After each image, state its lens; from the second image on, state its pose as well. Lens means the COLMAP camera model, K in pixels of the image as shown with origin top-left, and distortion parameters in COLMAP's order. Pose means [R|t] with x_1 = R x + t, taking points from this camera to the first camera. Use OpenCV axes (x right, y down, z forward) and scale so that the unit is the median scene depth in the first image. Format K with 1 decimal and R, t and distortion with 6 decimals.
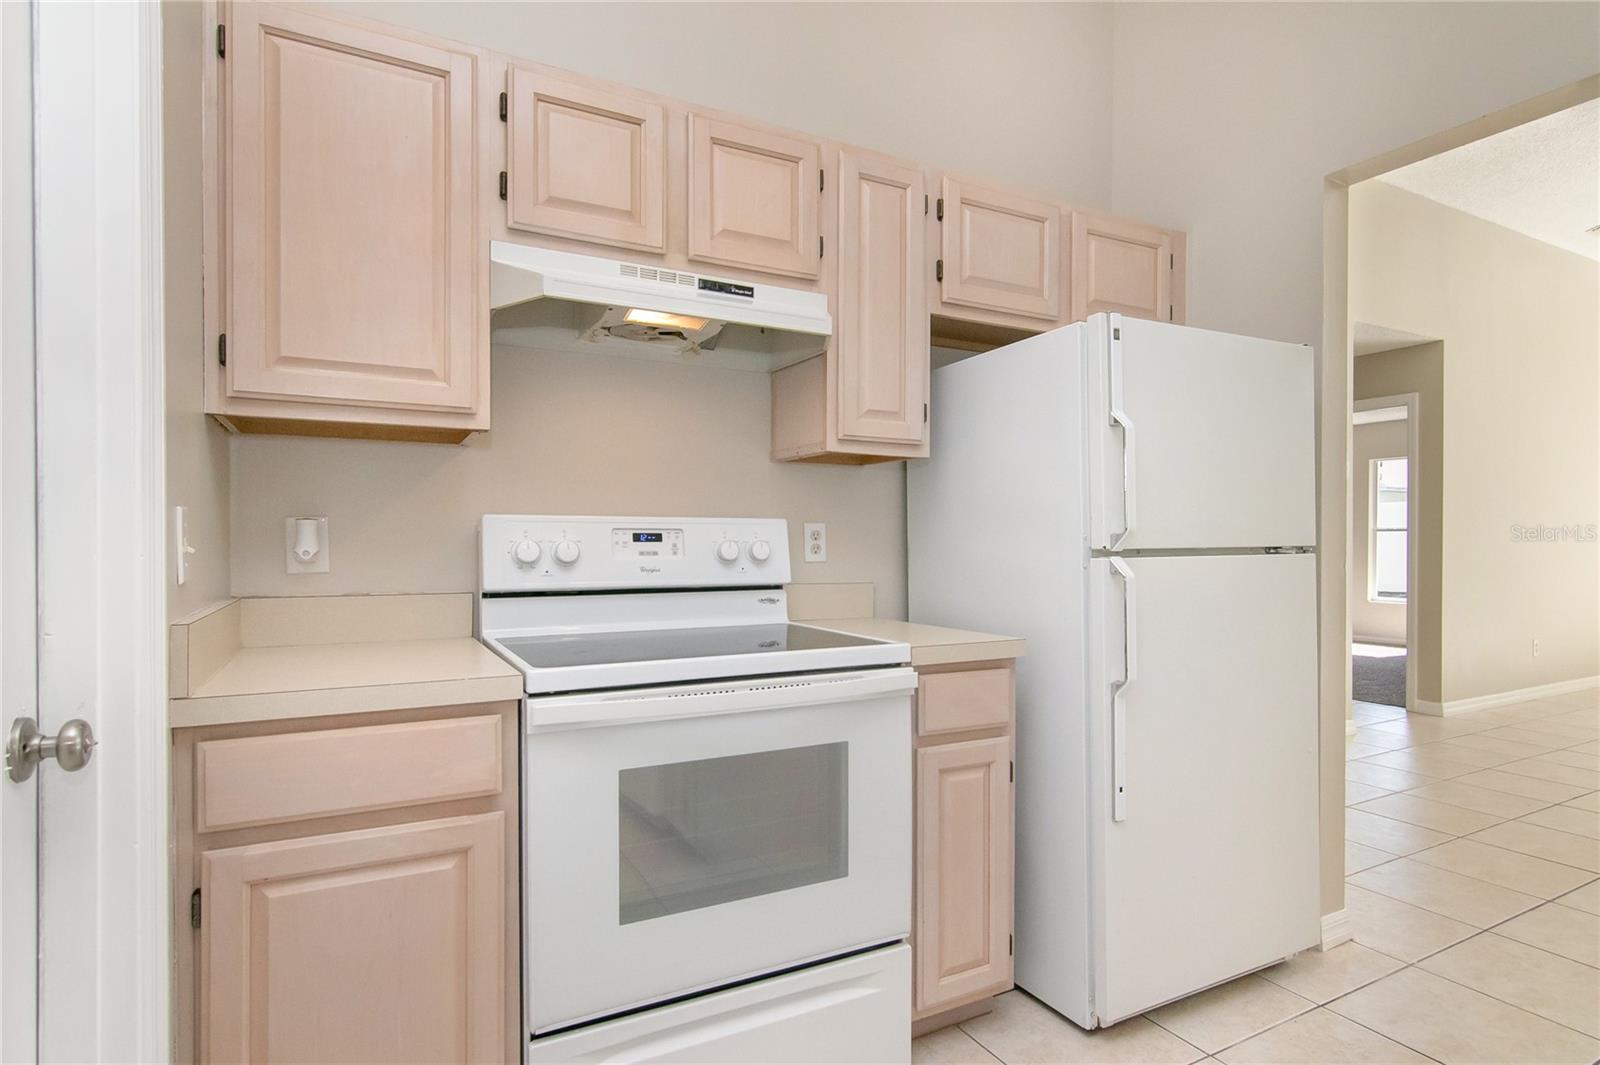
lens RADIAL K [[827.2, 0, 779.1], [0, 827.2, 536.8], [0, 0, 1]] dist [-0.012066, -0.000523]
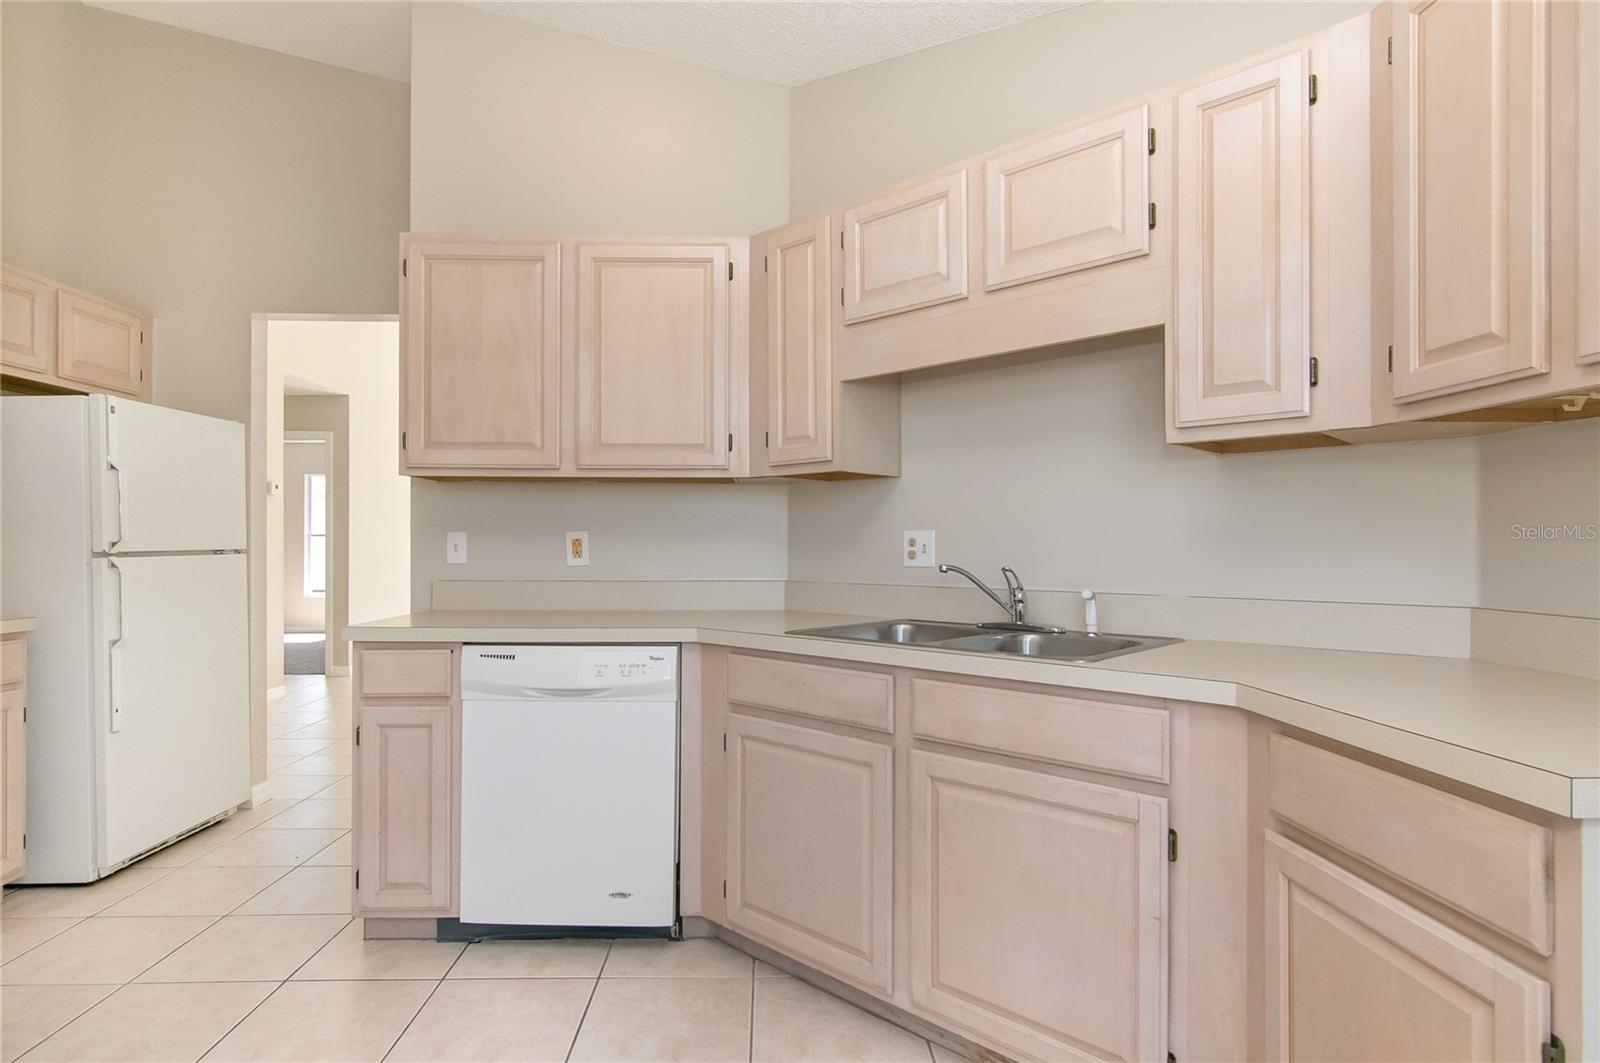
lens RADIAL K [[827.2, 0, 779.1], [0, 827.2, 535.8], [0, 0, 1]] dist [-0.012066, -0.000523]
pose [[0.413493, 0.005687, 0.910489, -0.382429], [0.004091, 0.999959, -0.008104, 0.002543], [-0.910498, 0.007075, 0.413453, -0.614213]]
